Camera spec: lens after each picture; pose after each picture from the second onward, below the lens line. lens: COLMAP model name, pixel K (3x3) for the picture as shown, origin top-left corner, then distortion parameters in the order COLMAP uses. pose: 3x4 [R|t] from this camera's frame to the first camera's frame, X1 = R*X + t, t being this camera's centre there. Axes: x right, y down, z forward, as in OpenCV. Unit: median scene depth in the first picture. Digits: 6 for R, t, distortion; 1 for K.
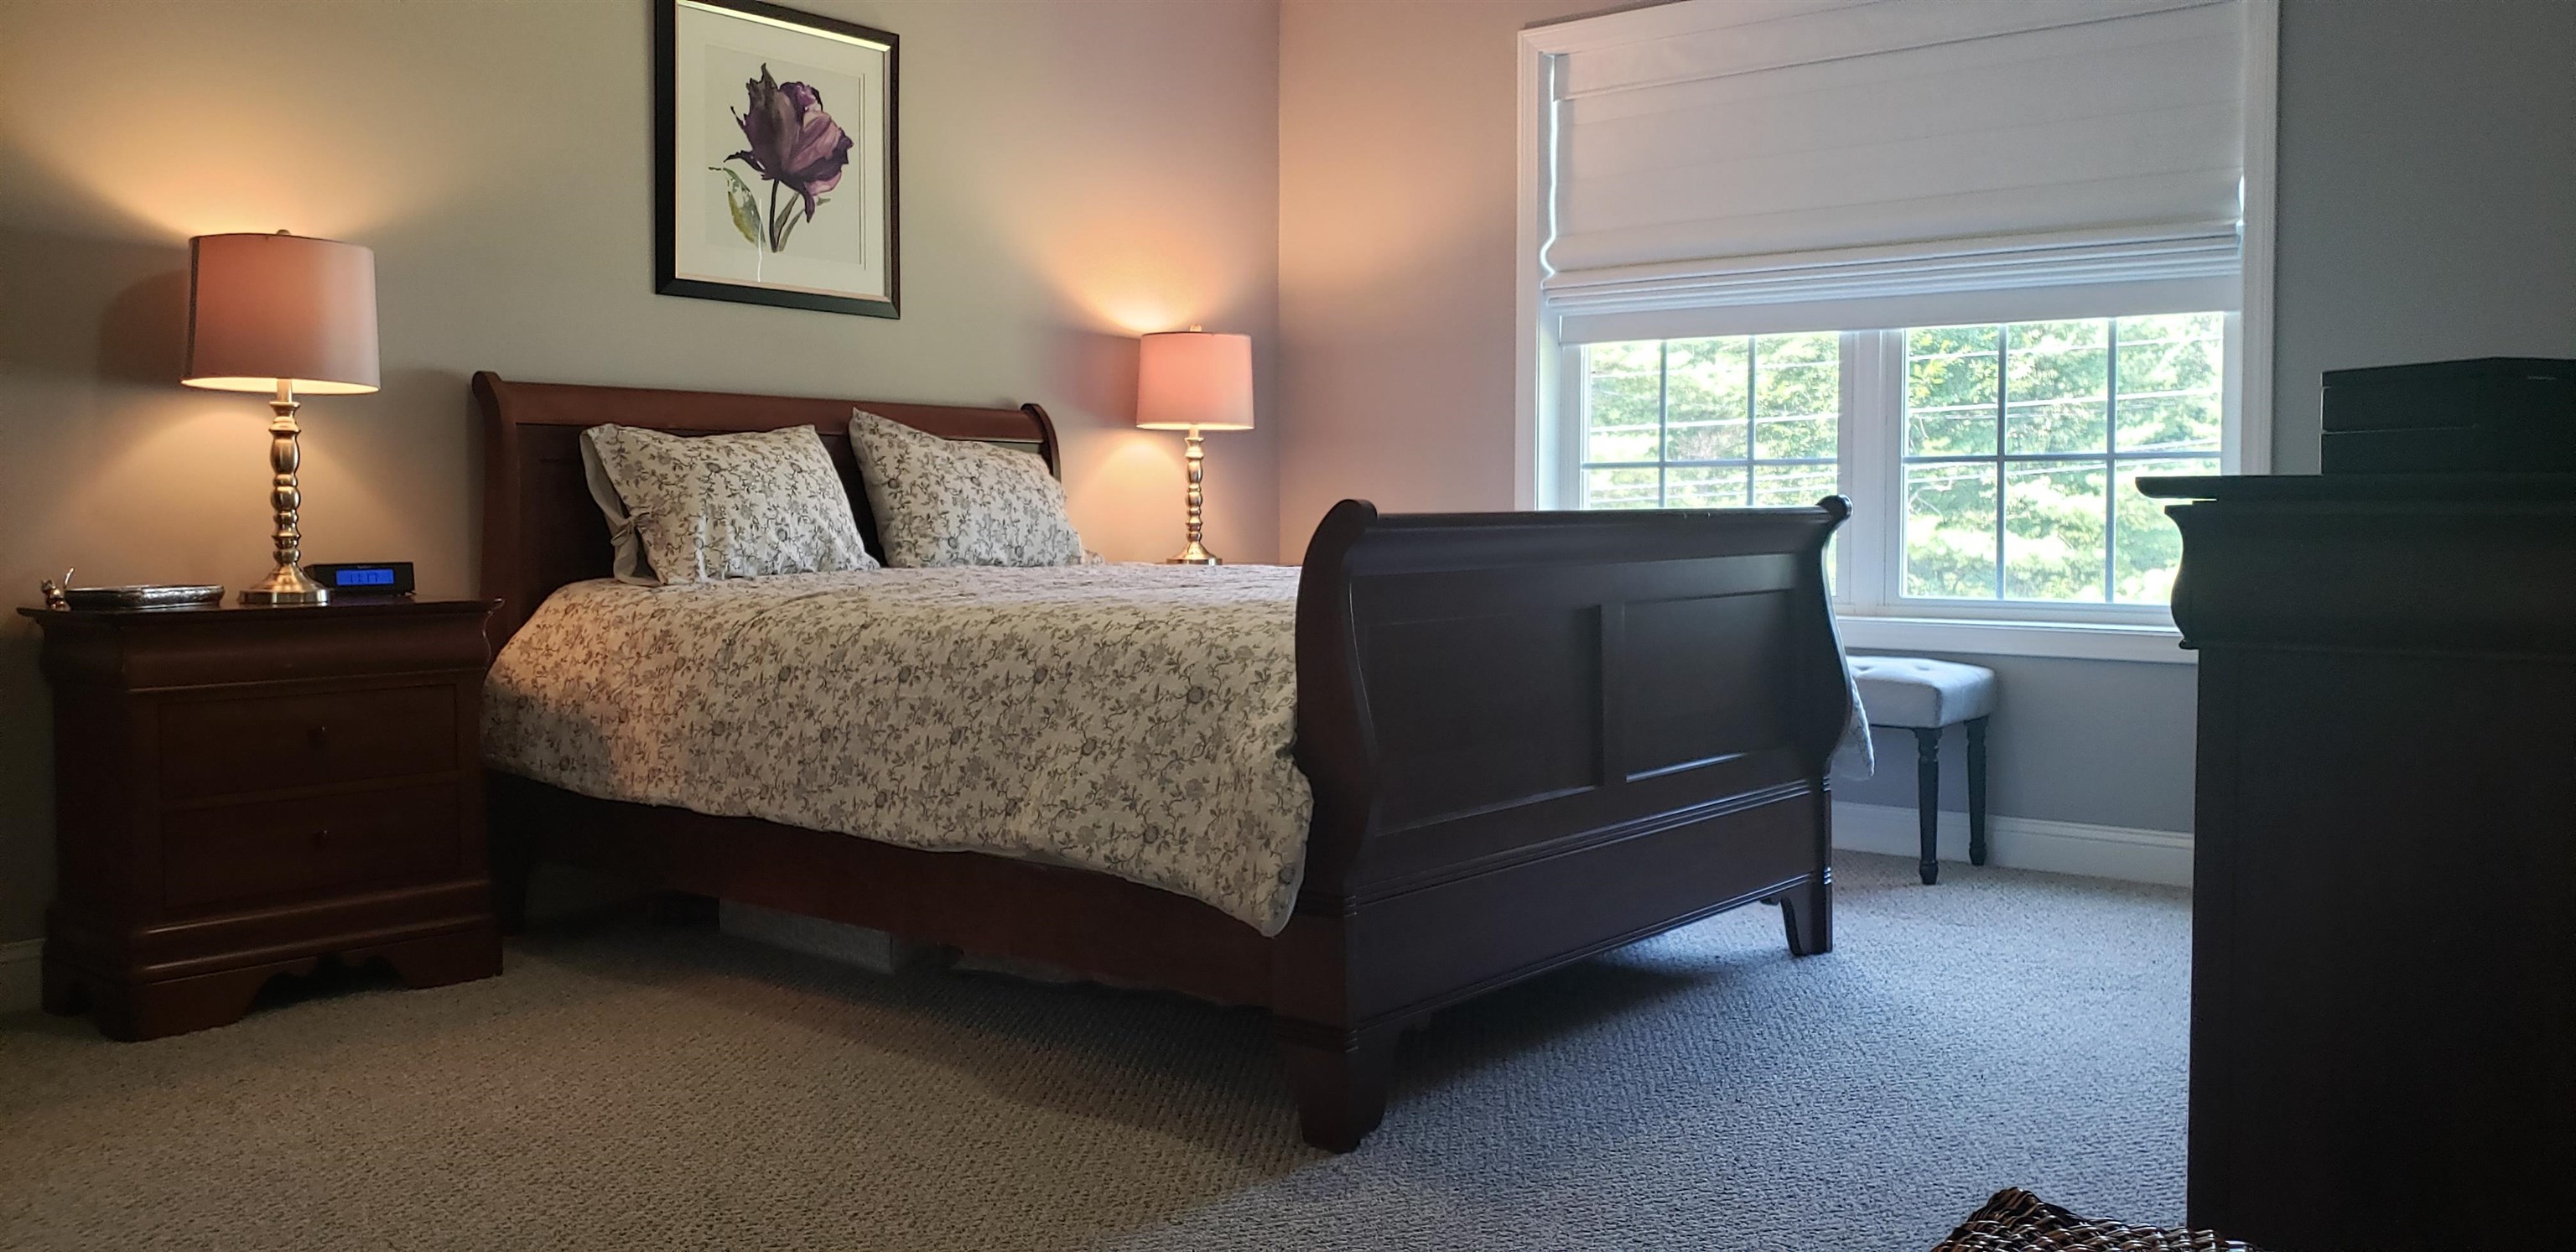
lens RADIAL K [[1987.0, 0, 1290.0], [0, 1987.0, 612.8], [0, 0, 1]] dist [0.013389, -0.005514]
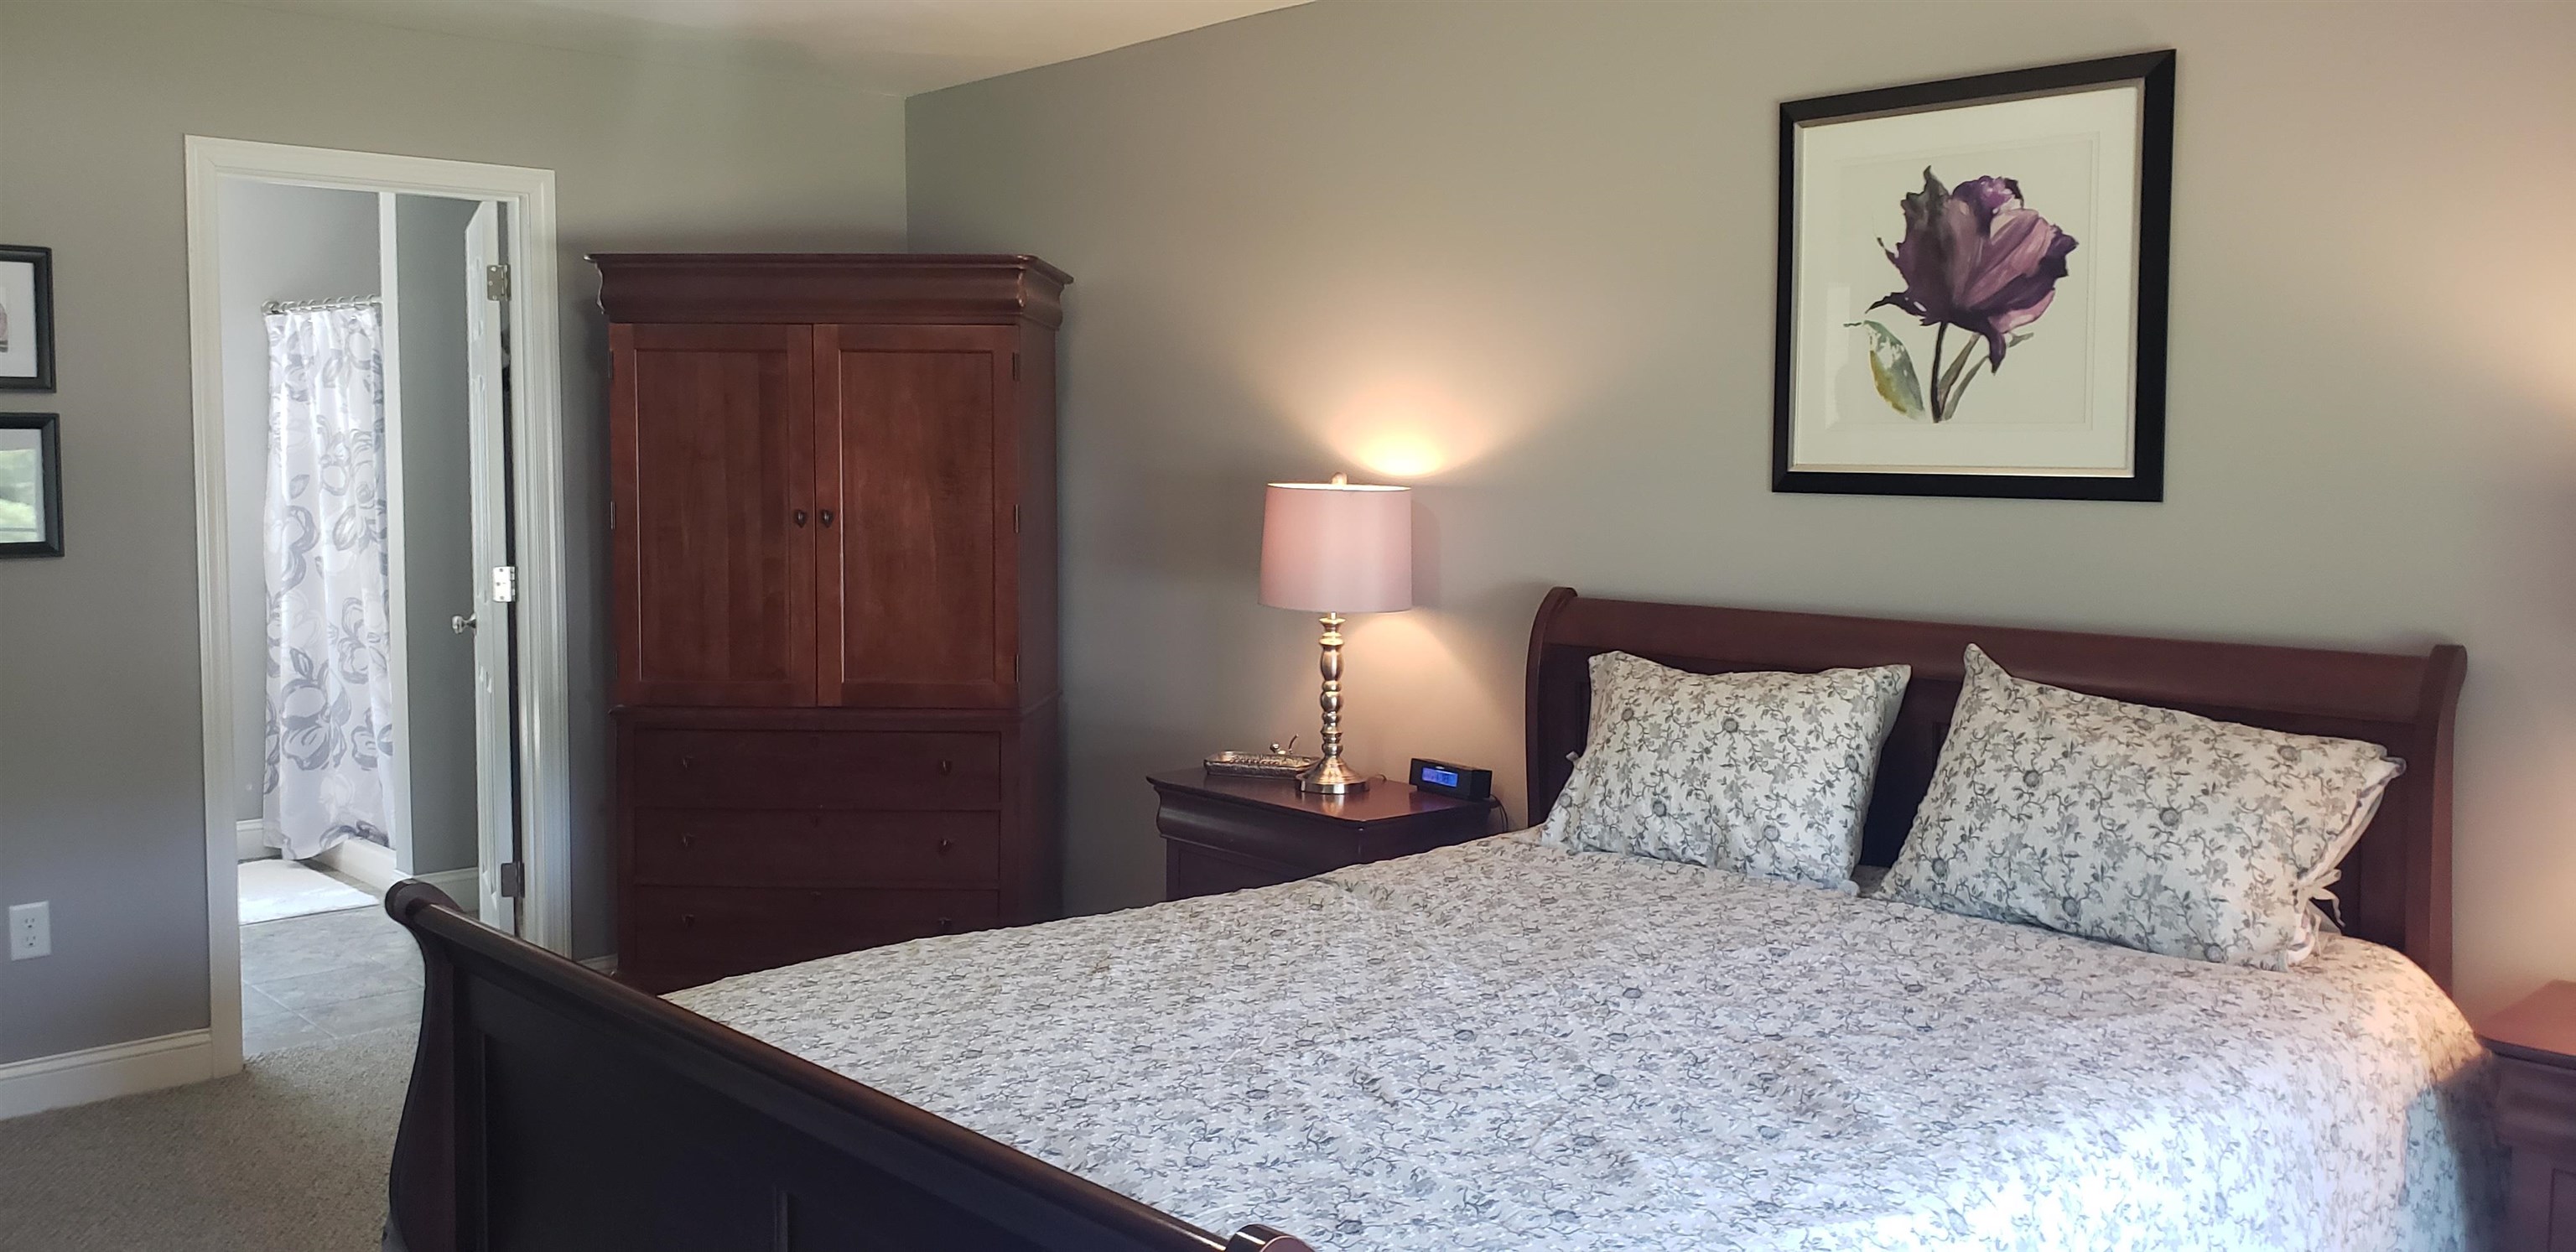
lens RADIAL K [[1987.0, 0, 1195.8], [0, 1987.0, 585.2], [0, 0, 1]] dist [0.013389, -0.005514]
pose [[-0.156679, 0.068246, -0.985289, 0.503733], [-0.054605, 0.995485, 0.077635, -0.164030], [0.986139, 0.065965, -0.152245, 0.849700]]
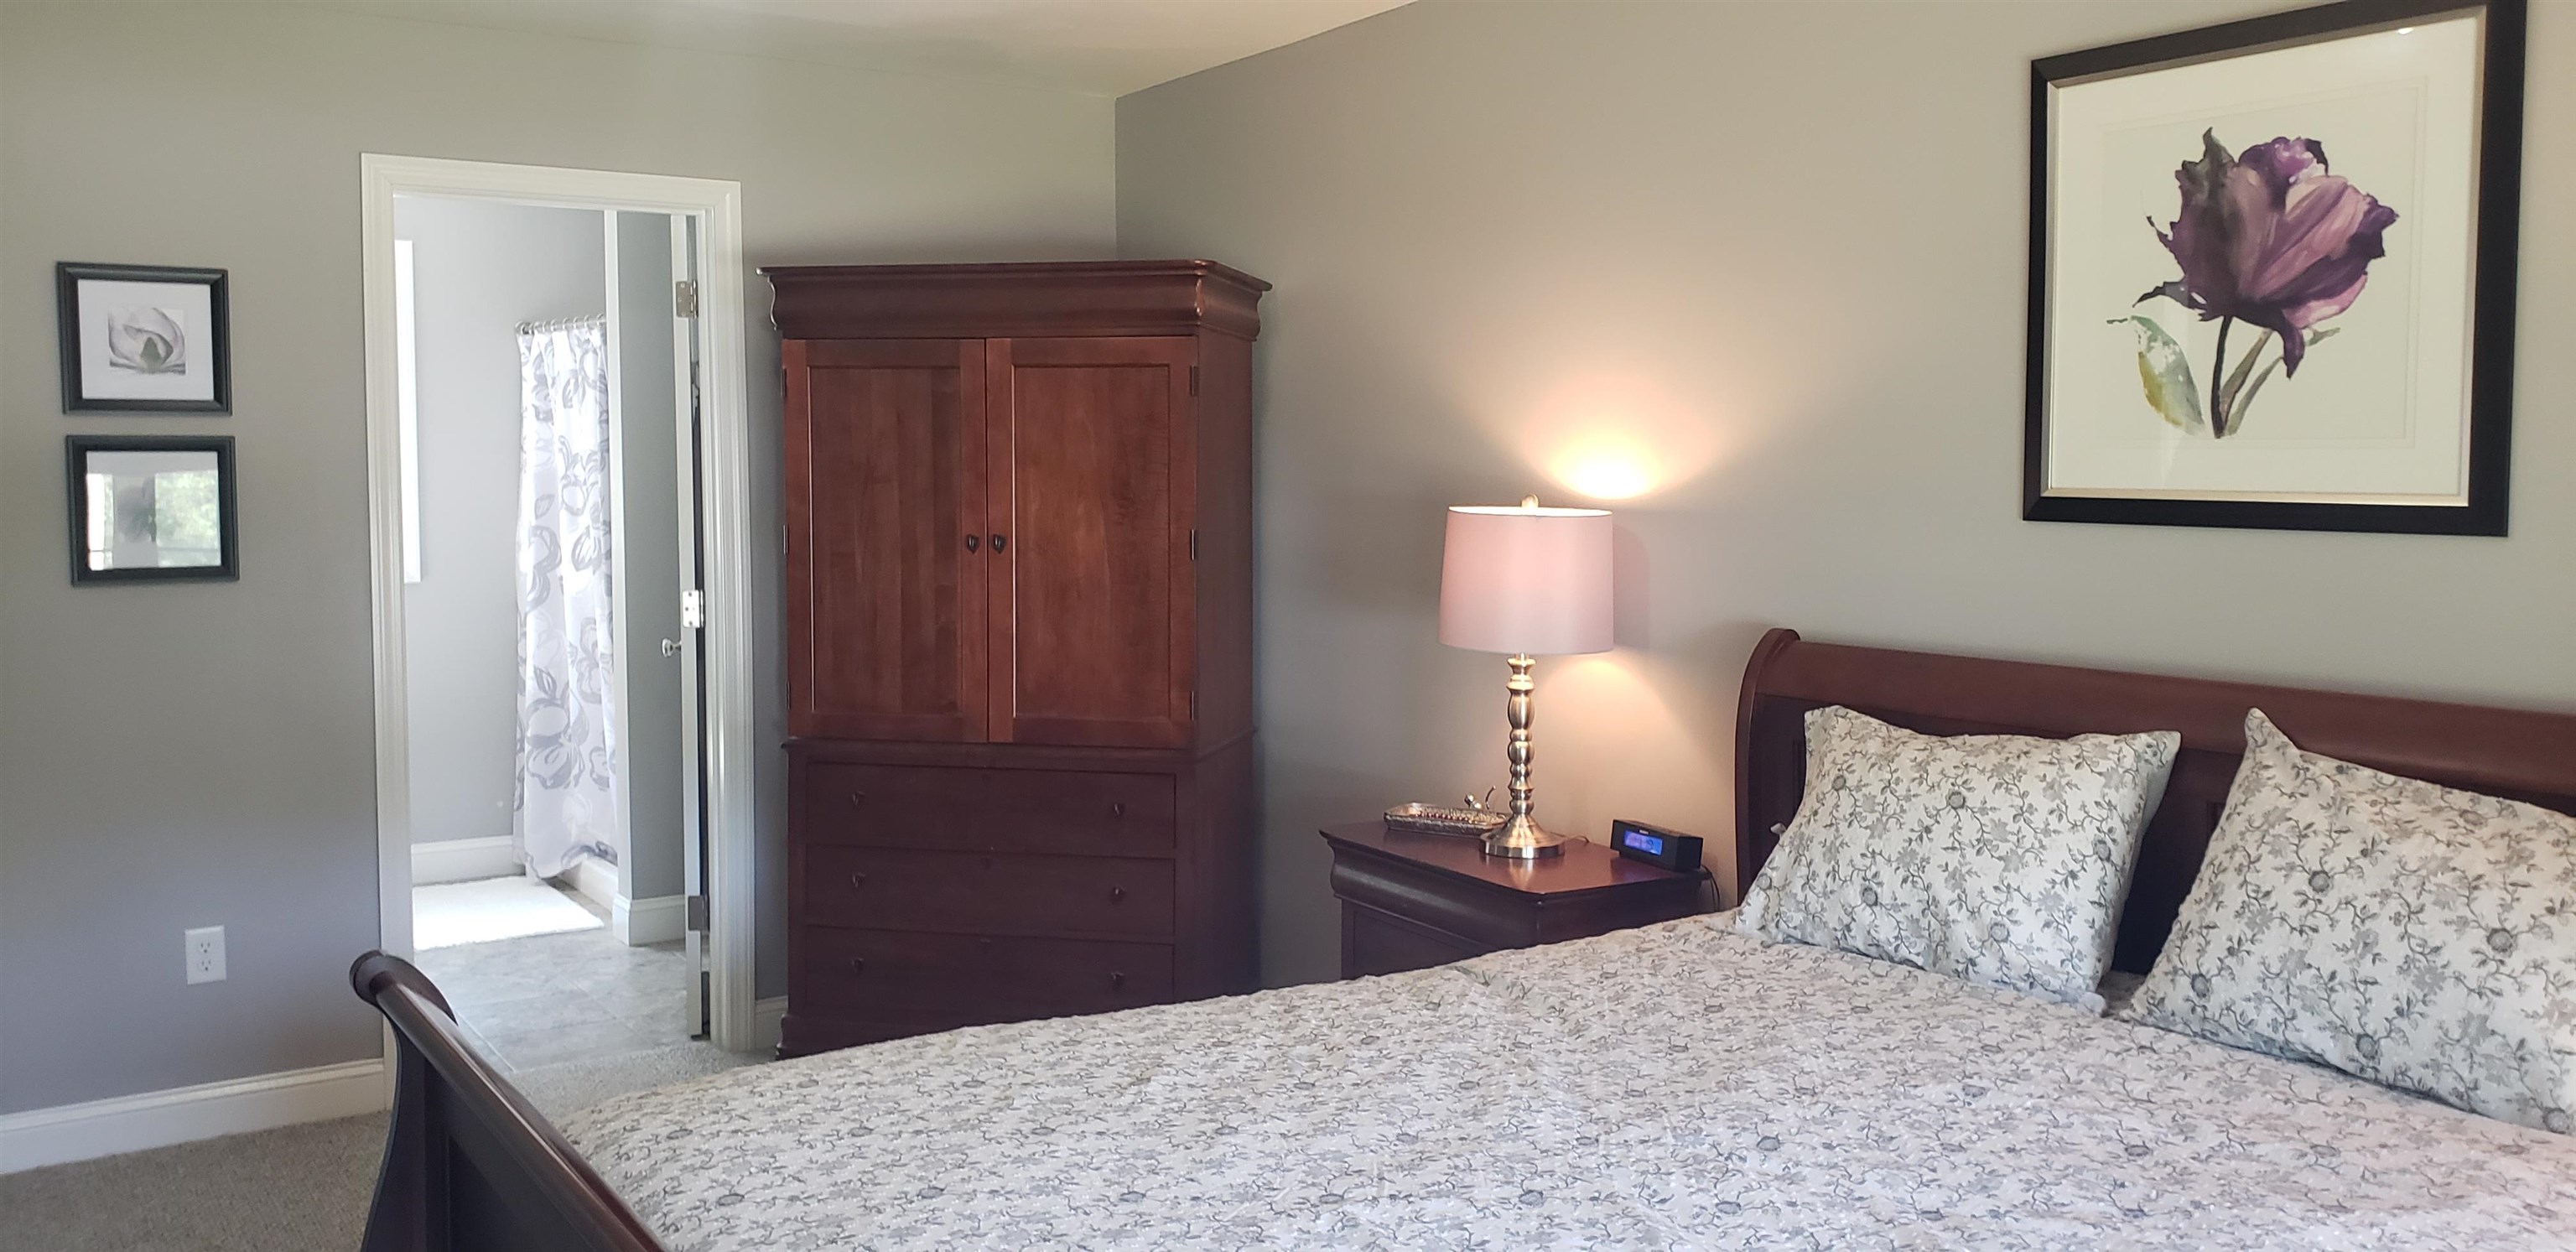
lens RADIAL K [[1987.0, 0, 1237.2], [0, 1987.0, 595.7], [0, 0, 1]] dist [0.013389, -0.005514]
pose [[-0.303114, 0.064619, -0.950761, 0.404836], [-0.050159, 0.995233, 0.083633, -0.169660], [0.951633, 0.073040, -0.298428, 0.903204]]
